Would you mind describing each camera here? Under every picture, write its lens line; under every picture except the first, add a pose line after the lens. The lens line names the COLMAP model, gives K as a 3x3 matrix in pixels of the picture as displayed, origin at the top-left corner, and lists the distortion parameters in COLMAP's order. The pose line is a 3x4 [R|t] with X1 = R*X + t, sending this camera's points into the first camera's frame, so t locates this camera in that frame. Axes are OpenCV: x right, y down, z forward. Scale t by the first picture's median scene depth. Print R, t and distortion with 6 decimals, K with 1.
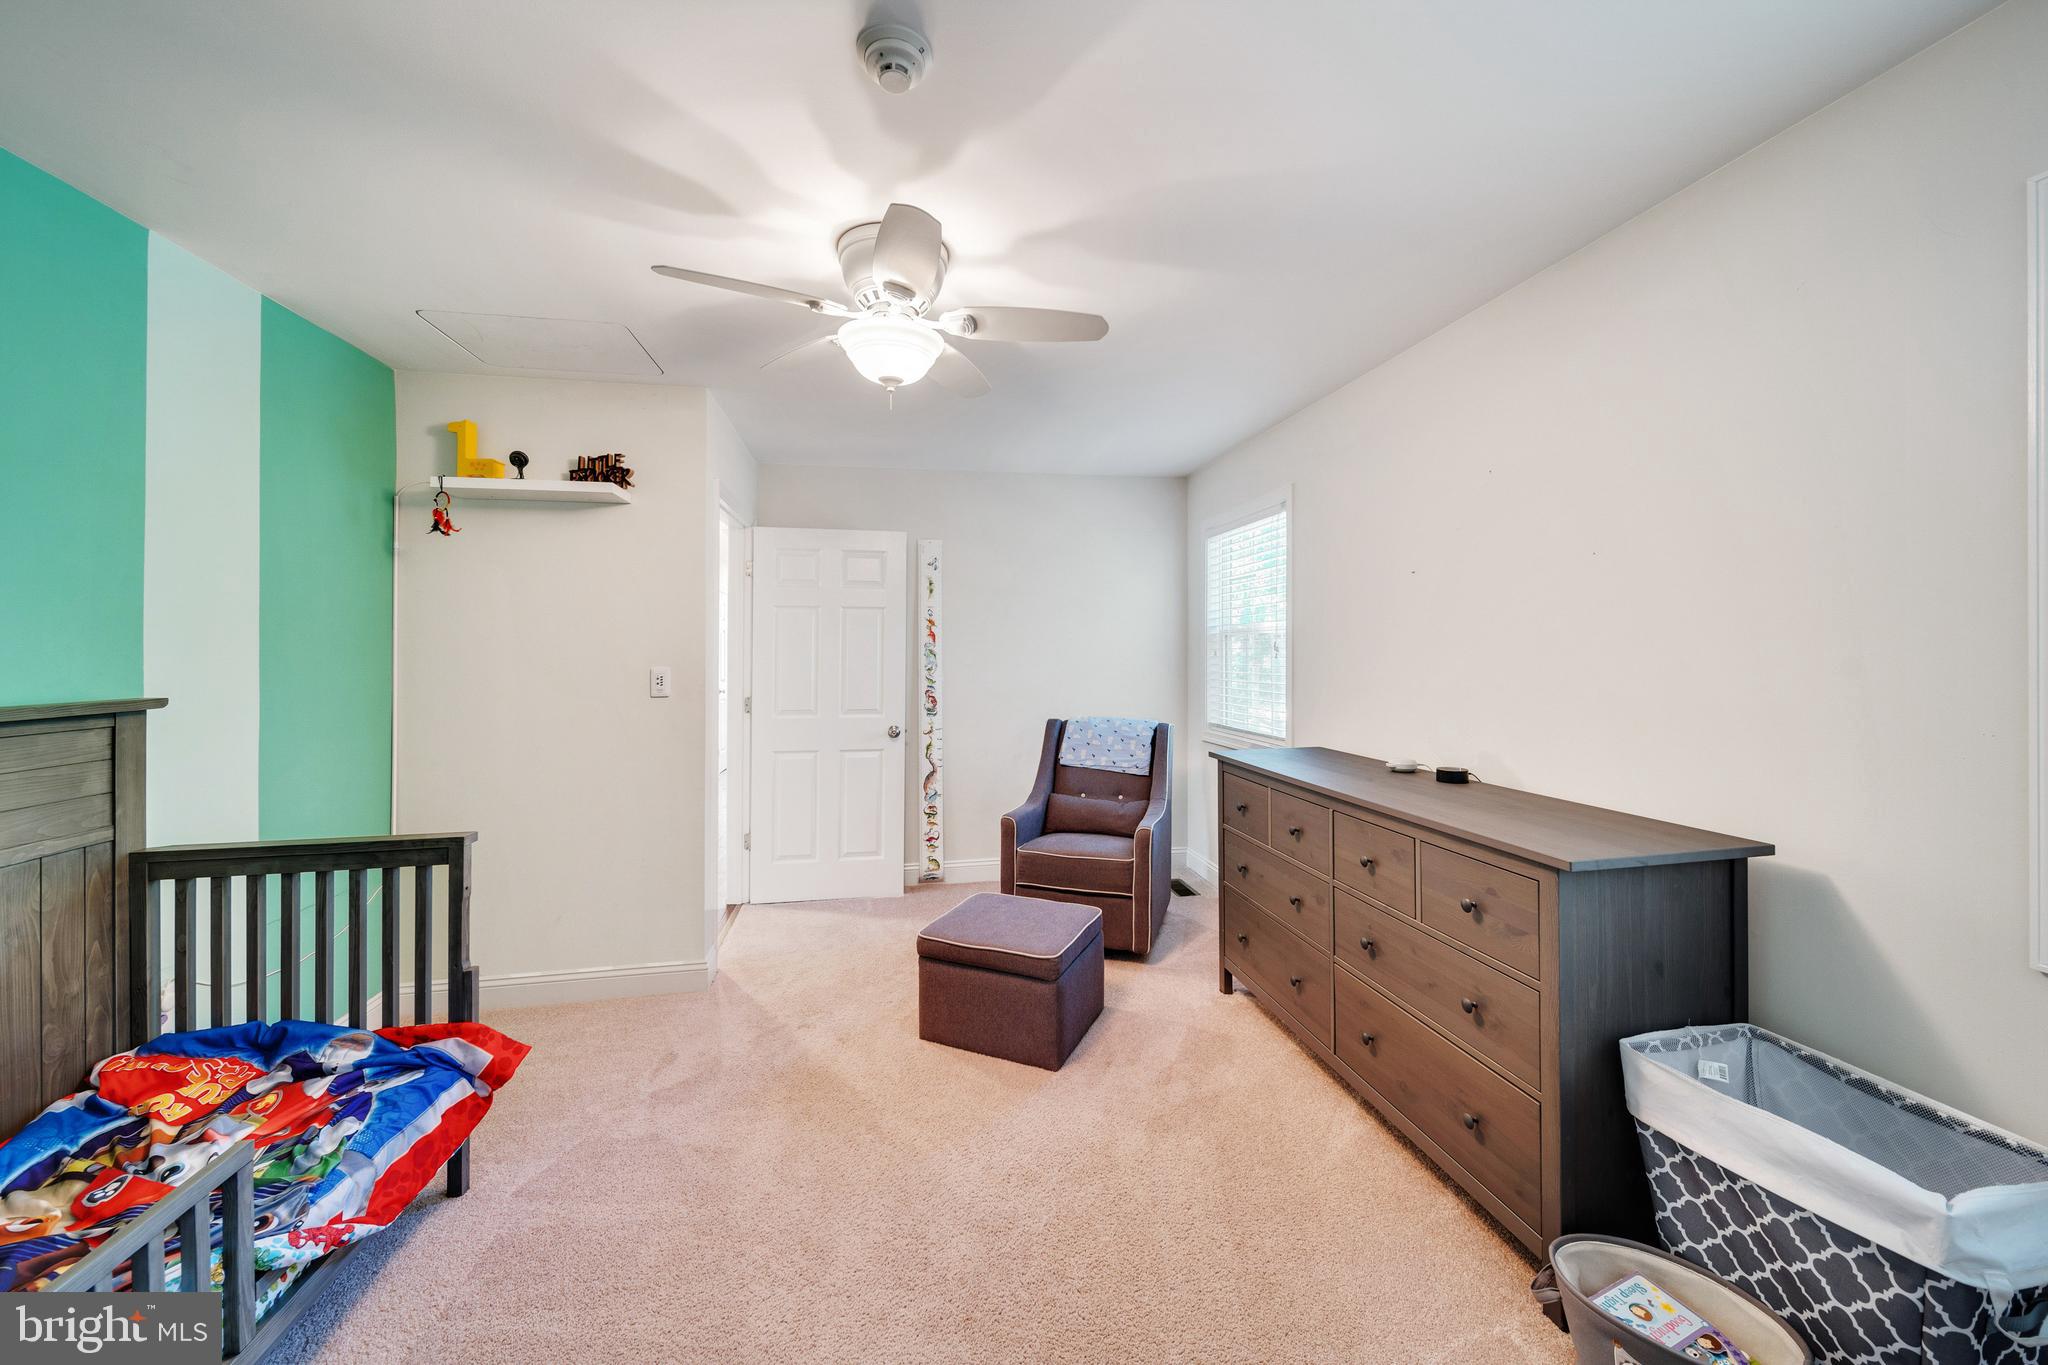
lens RADIAL K [[731.0, 0, 1026.9], [0, 731.0, 695.3], [0, 0, 1]] dist [-0.001030, -0.000299]
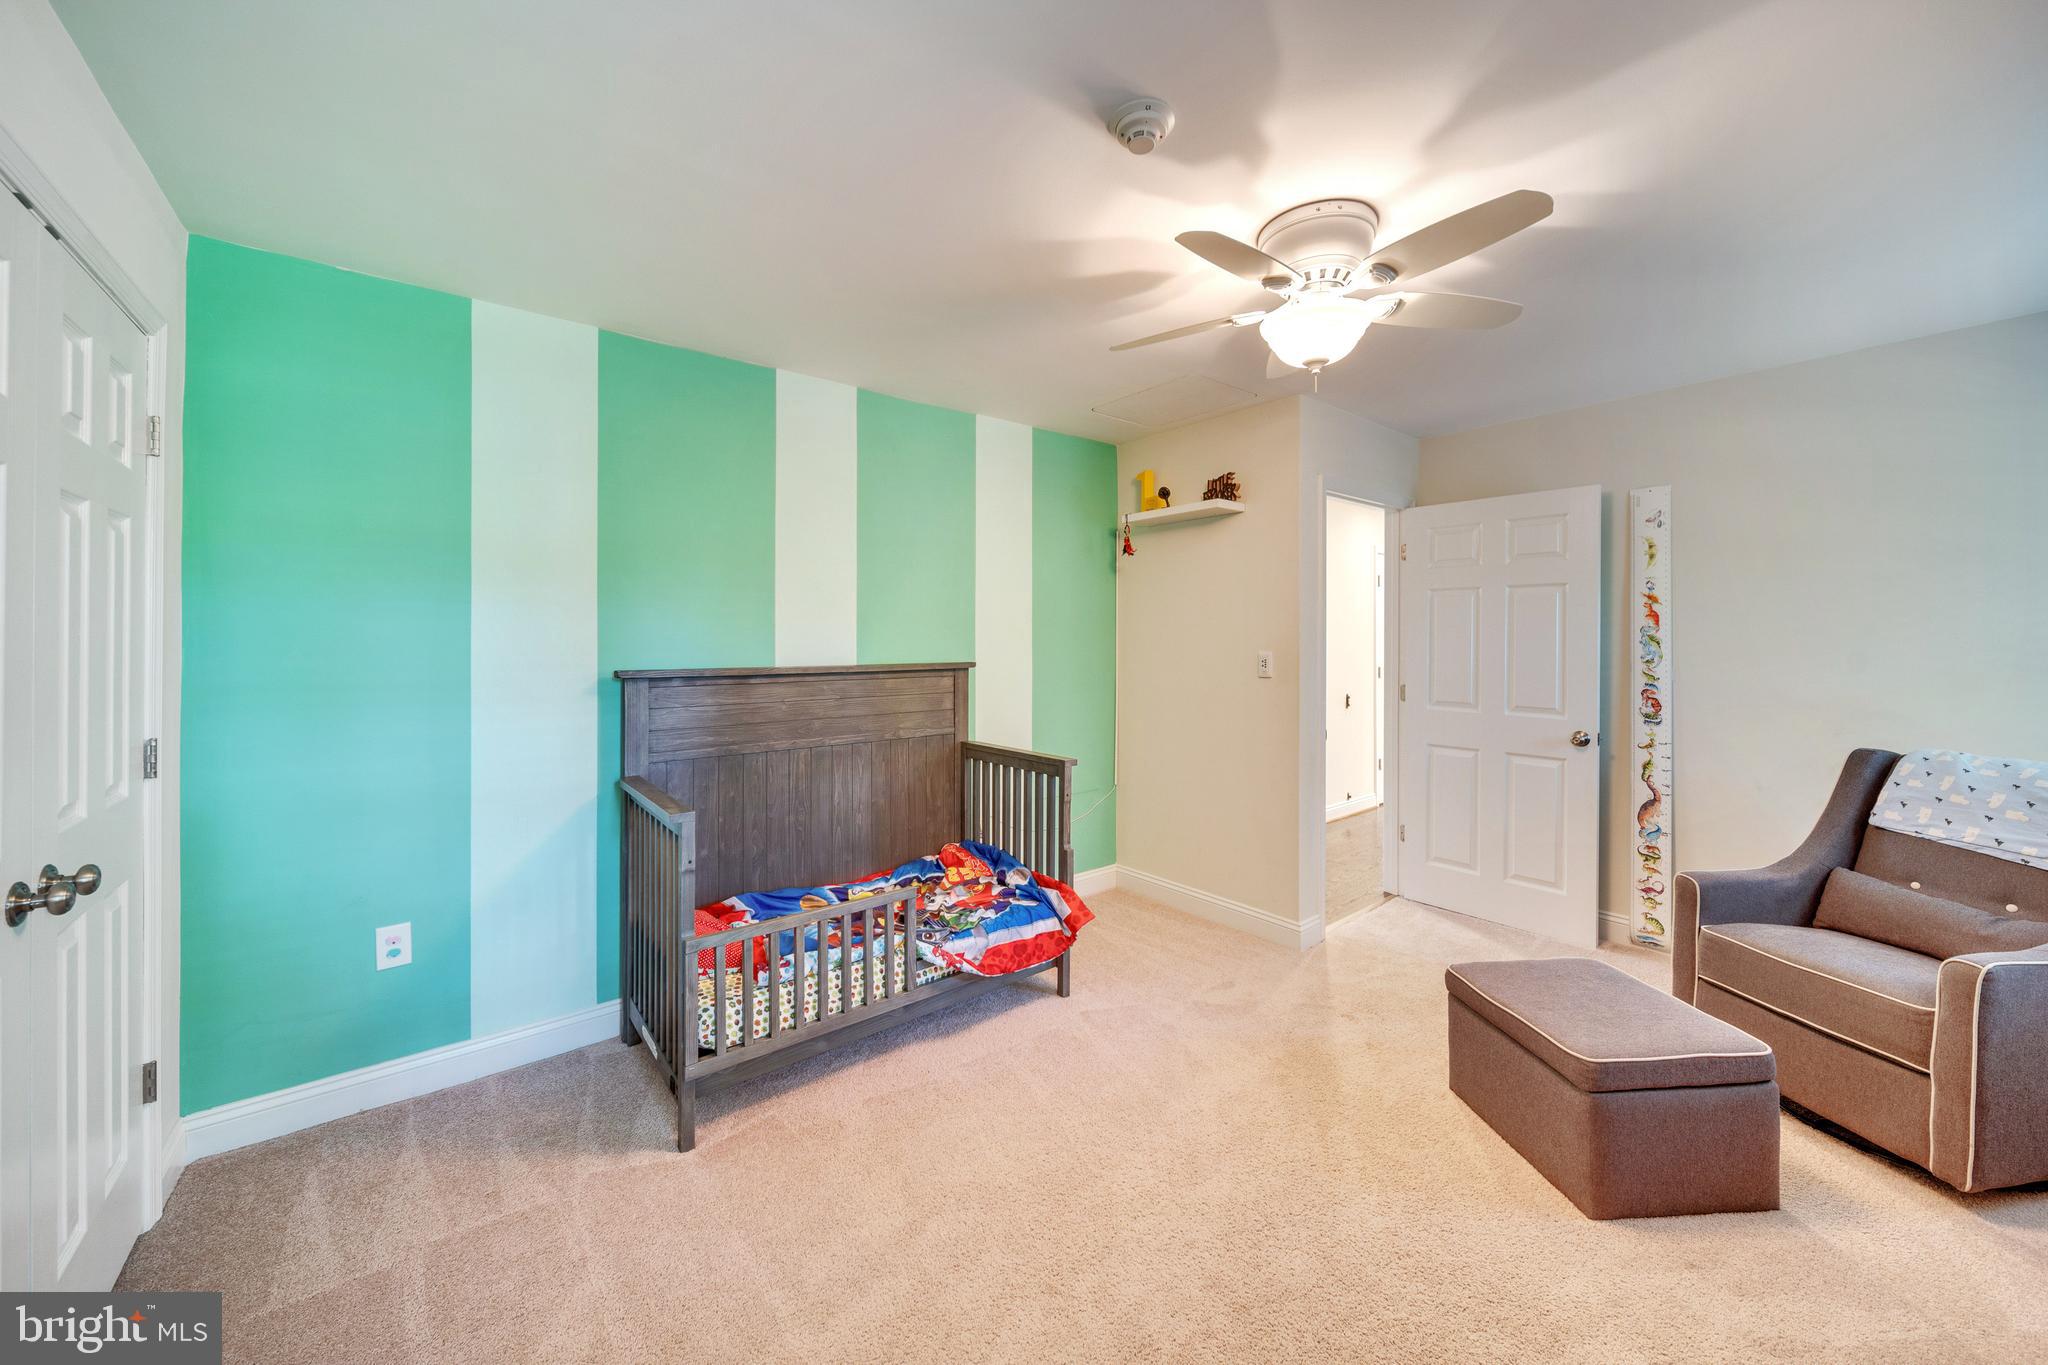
lens RADIAL K [[733.7, 0, 1023.7], [0, 733.7, 686.0], [0, 0, 1]] dist [-0.000586, -0.000169]
pose [[0.477521, 0.059923, -0.876574, 0.373627], [-0.053114, 0.997816, 0.039277, -0.010953], [0.877013, 0.027803, 0.479661, 0.142294]]
